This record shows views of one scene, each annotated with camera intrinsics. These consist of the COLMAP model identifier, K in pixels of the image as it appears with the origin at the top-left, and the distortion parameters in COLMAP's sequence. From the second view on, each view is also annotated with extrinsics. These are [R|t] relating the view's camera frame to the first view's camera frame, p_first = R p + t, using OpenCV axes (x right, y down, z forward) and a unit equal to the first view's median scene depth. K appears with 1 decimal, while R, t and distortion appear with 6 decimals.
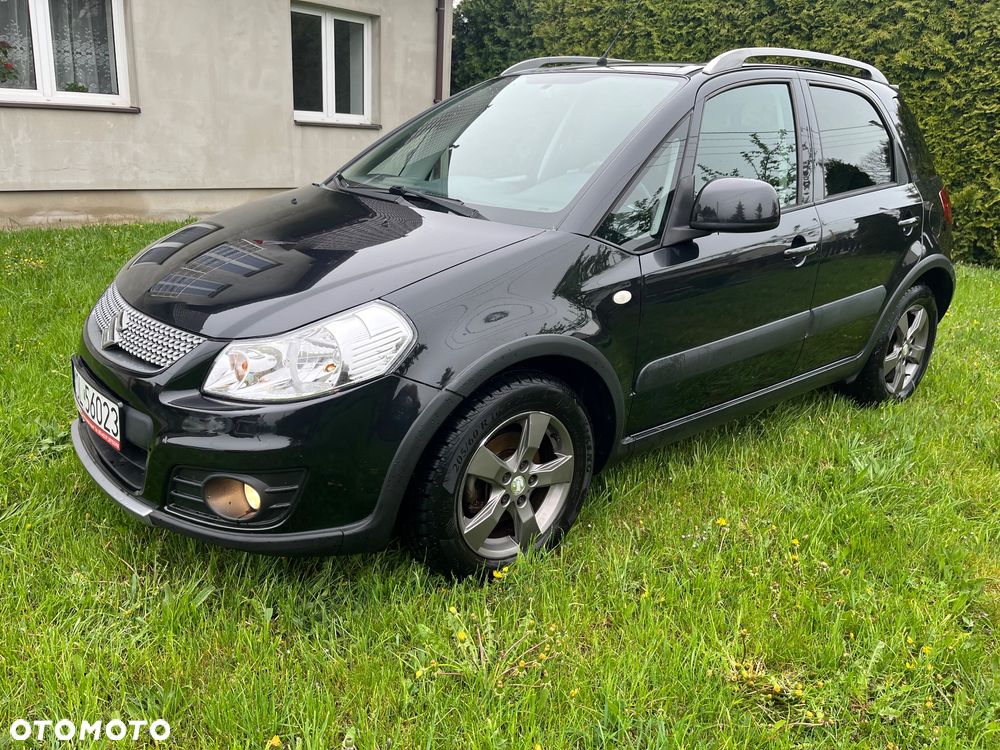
lens RADIAL K [[761.1, 0, 495.6], [0, 761.1, 365.2], [0, 0, 1]] dist [0.078779, -0.113925]
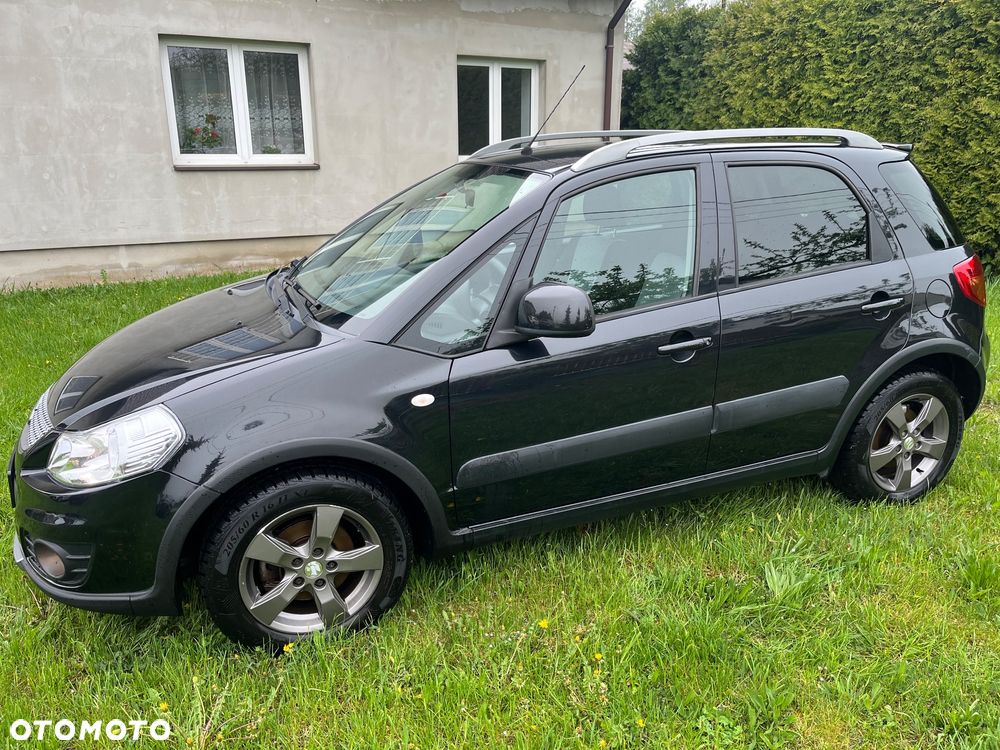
lens RADIAL K [[761.1, 0, 498.9], [0, 761.1, 367.3], [0, 0, 1]] dist [0.078779, -0.113925]
pose [[0.949404, 0.038690, -0.311665, 0.171402], [-0.043736, 0.999001, -0.009213, -0.037377], [0.310997, 0.022378, 0.950147, 0.008646]]
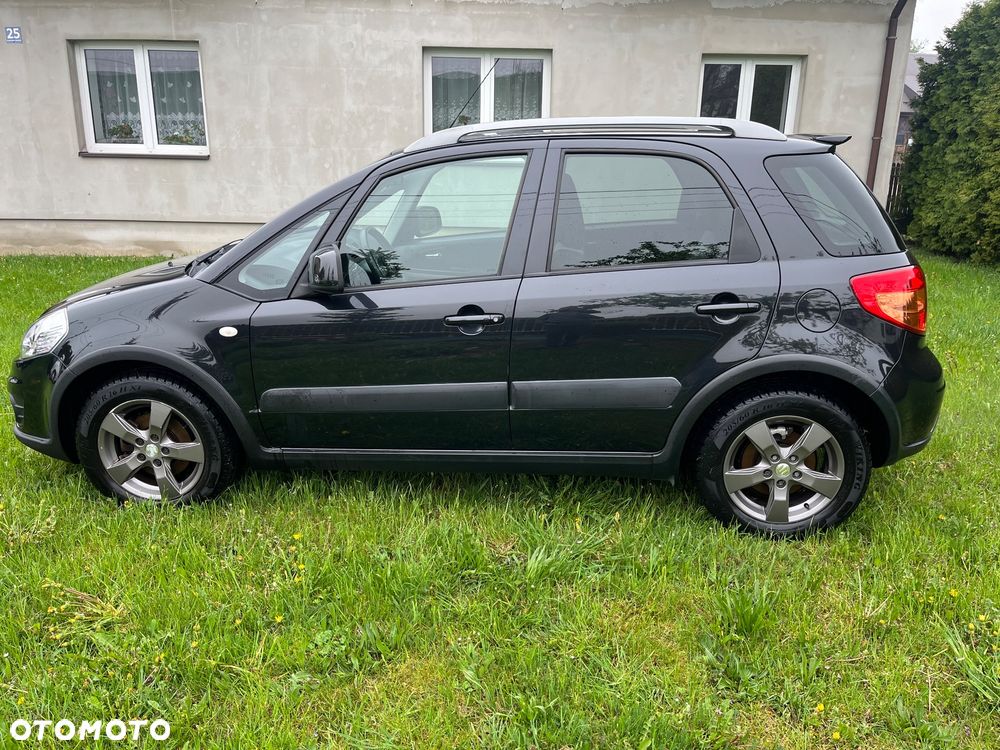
lens RADIAL K [[761.1, 0, 498.9], [0, 761.1, 369.2], [0, 0, 1]] dist [0.078779, -0.113925]
pose [[0.705477, 0.160216, -0.690386, 0.406438], [-0.185216, 0.981939, 0.038612, -0.046851], [0.684103, 0.100631, 0.722410, 0.108670]]
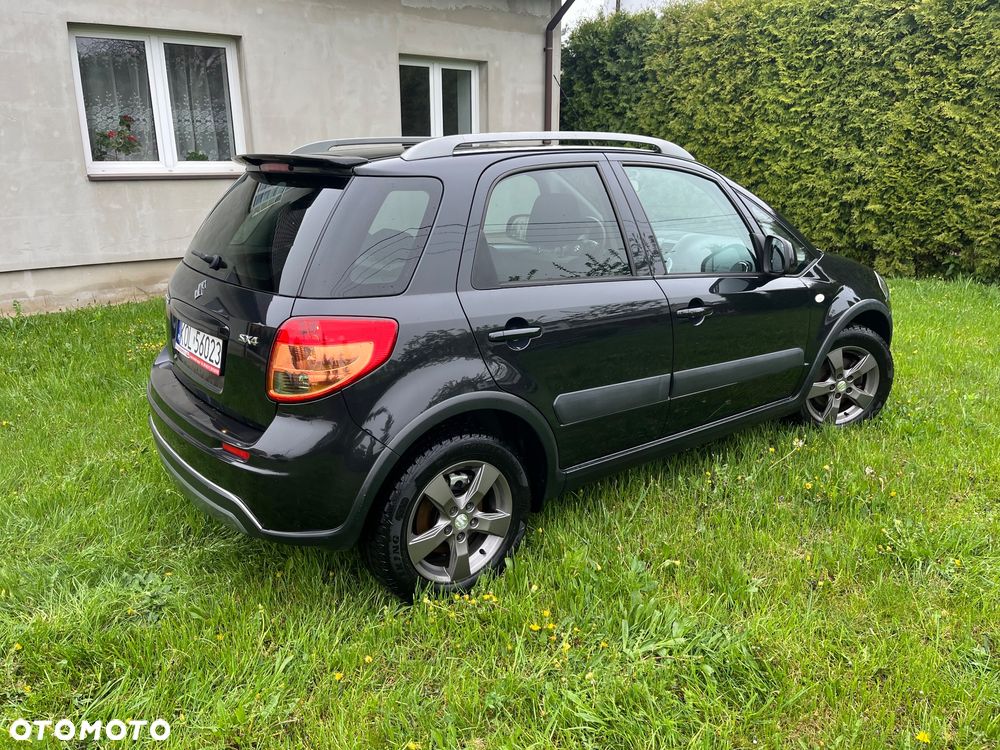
lens RADIAL K [[761.1, 0, 499.2], [0, 761.1, 372.8], [0, 0, 1]] dist [0.078779, -0.113925]
pose [[0.990522, -0.015373, -0.136492, -0.009261], [0.013497, 0.999801, -0.014656, -0.054215], [0.136690, 0.012675, 0.990533, 0.044700]]
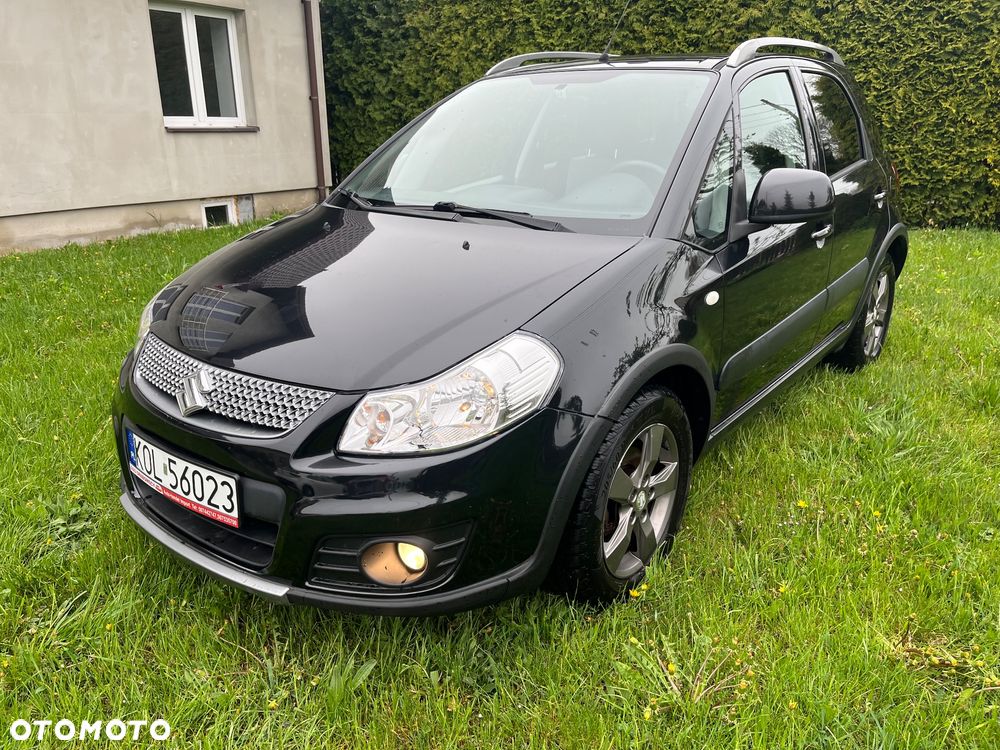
lens RADIAL K [[761.1, 0, 496.8], [0, 761.1, 370.2], [0, 0, 1]] dist [0.078779, -0.113925]
pose [[0.977897, -0.115599, 0.174225, -0.084953], [0.111778, 0.993230, 0.031620, -0.016902], [-0.176701, -0.011447, 0.984198, 0.018605]]
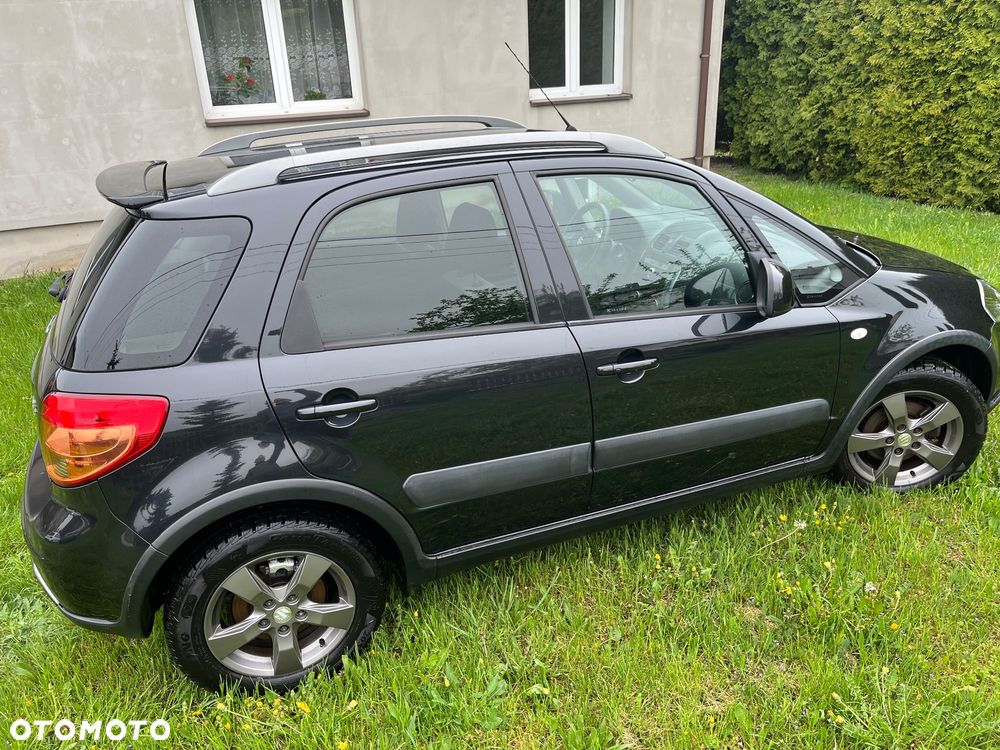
lens RADIAL K [[761.1, 0, 491.1], [0, 761.1, 371.5], [0, 0, 1]] dist [0.078779, -0.113925]
pose [[0.911767, 0.070798, -0.404560, 0.113710], [-0.029308, 0.993735, 0.107851, -0.120833], [0.409662, -0.086478, 0.908129, 0.151092]]
